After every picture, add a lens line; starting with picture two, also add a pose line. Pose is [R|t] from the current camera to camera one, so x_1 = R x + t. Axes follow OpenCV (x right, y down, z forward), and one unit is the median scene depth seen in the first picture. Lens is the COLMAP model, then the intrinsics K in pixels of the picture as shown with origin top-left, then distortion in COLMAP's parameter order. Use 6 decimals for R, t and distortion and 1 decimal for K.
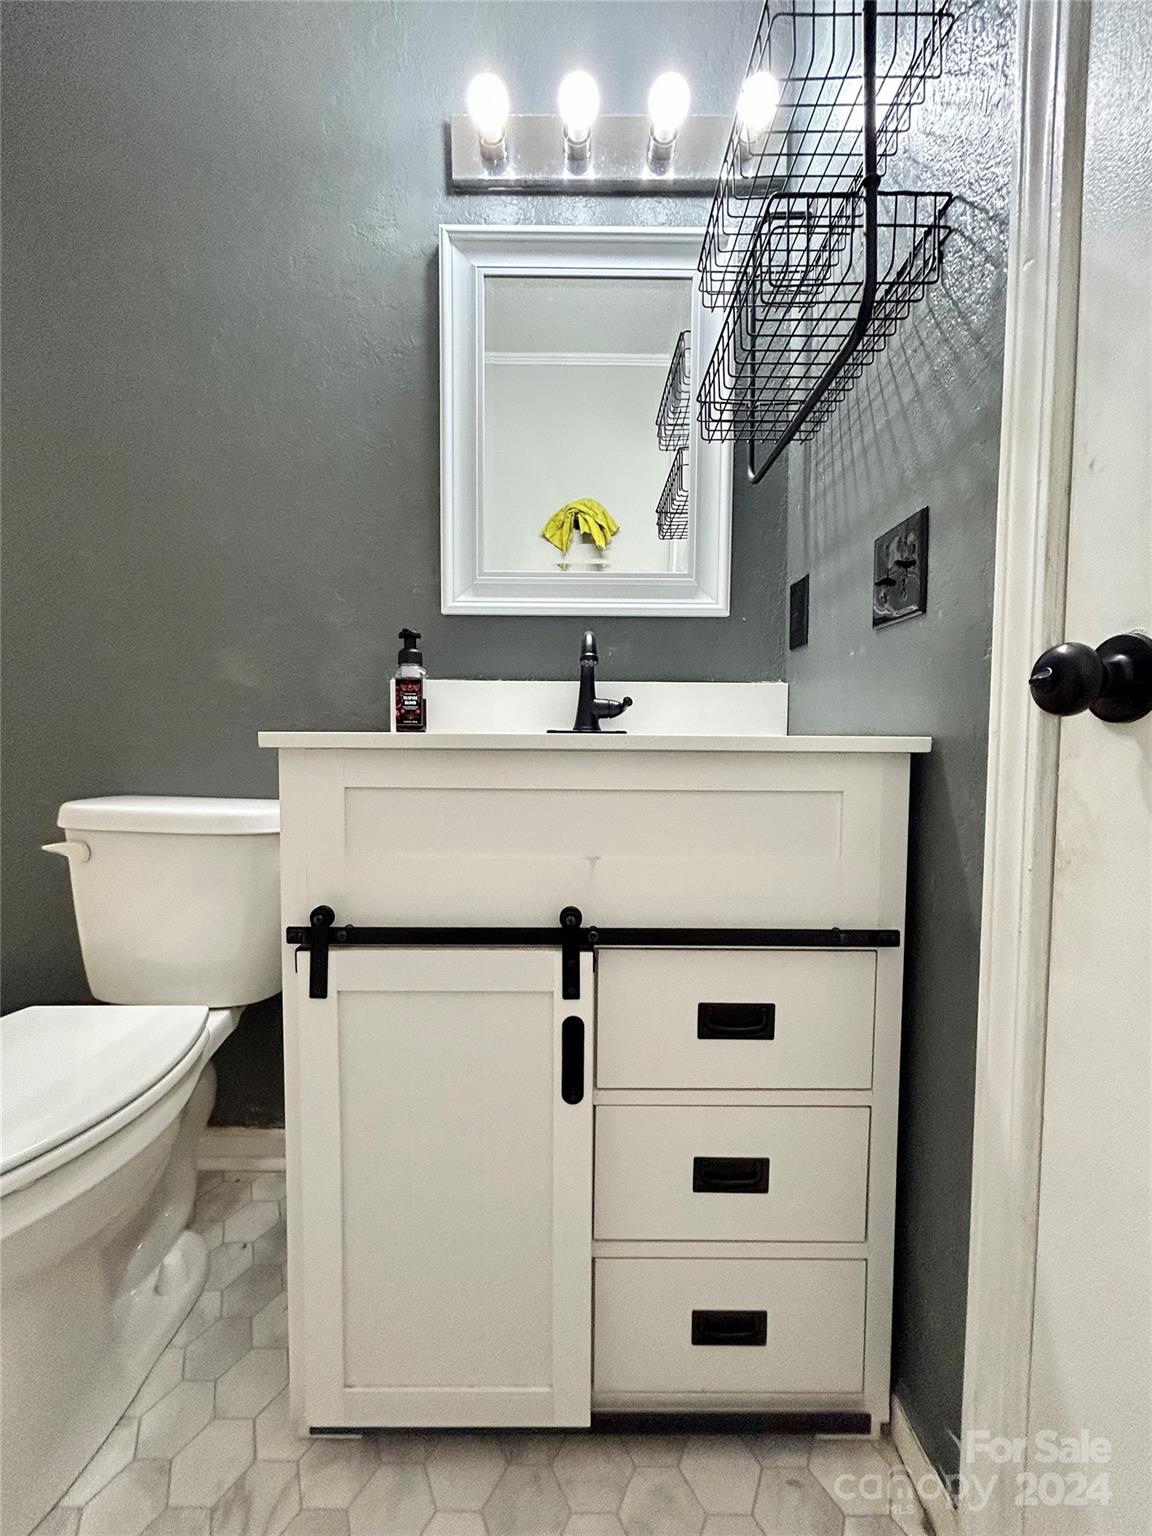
lens RADIAL K [[619.9, 0, 576.0], [0, 619.9, 768.0], [0, 0, 1]] dist [0.003589, 0.000467]
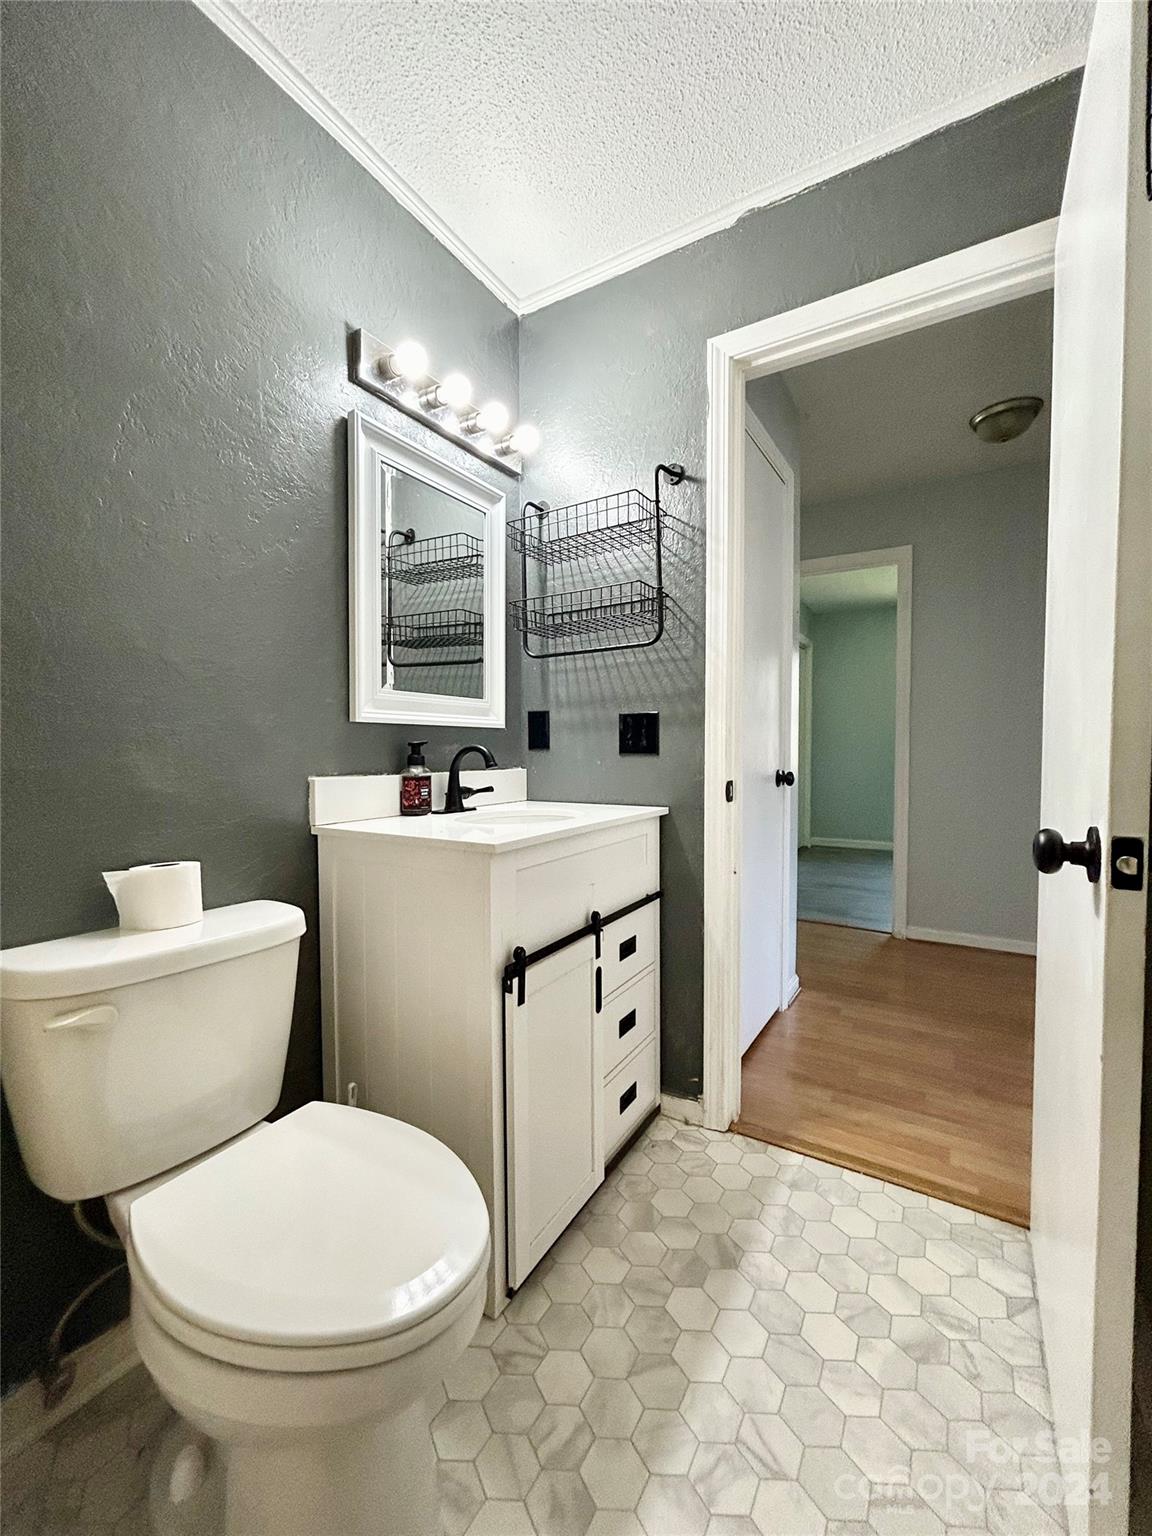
lens RADIAL K [[619.9, 0, 576.0], [0, 619.9, 768.0], [0, 0, 1]] dist [0.003589, 0.000467]
pose [[0.525504, -0.033960, 0.850113, -1.606729], [0.051542, 0.998639, 0.008032, -0.230994], [-0.849229, 0.039596, 0.526538, 0.012590]]
